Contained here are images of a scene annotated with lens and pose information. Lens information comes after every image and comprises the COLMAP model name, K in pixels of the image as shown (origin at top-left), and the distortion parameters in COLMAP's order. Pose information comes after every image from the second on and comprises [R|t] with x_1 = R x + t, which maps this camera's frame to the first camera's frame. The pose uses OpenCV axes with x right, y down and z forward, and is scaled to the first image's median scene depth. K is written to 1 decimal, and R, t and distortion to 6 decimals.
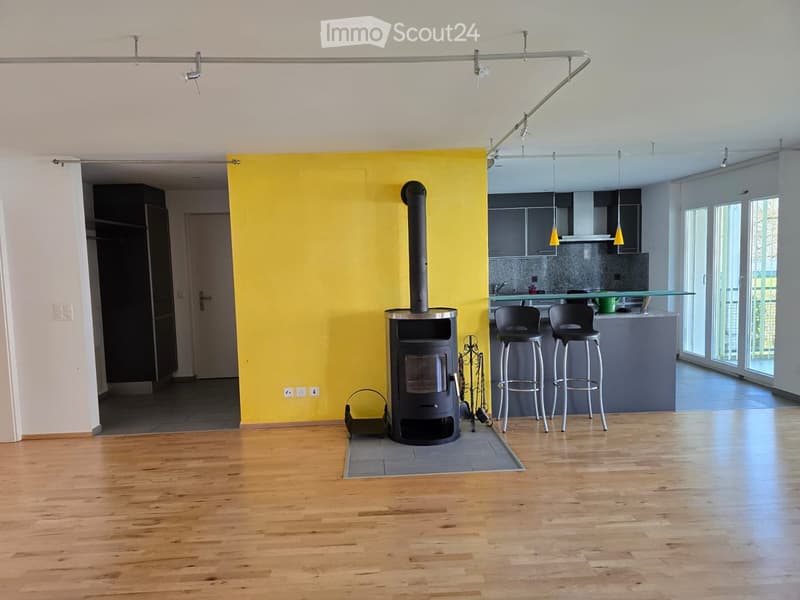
lens RADIAL K [[537.5, 0, 398.7], [0, 537.5, 298.6], [0, 0, 1]] dist [0.038690, -0.011928]
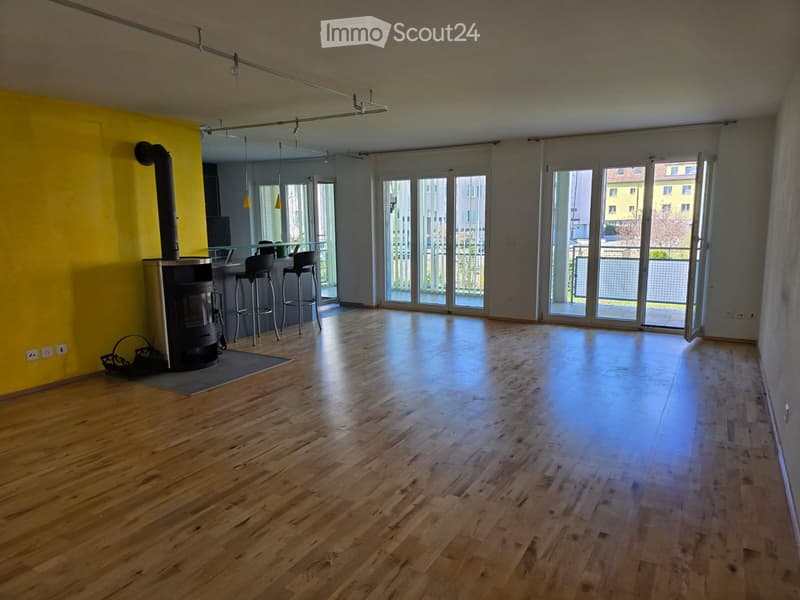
lens RADIAL K [[537.5, 0, 400.3], [0, 537.5, 301.8], [0, 0, 1]] dist [0.038690, -0.011928]
pose [[0.544808, -0.103911, 0.832098, -0.701616], [0.048350, 0.994534, 0.092539, 0.030131], [-0.837166, -0.010184, 0.546854, -0.045896]]
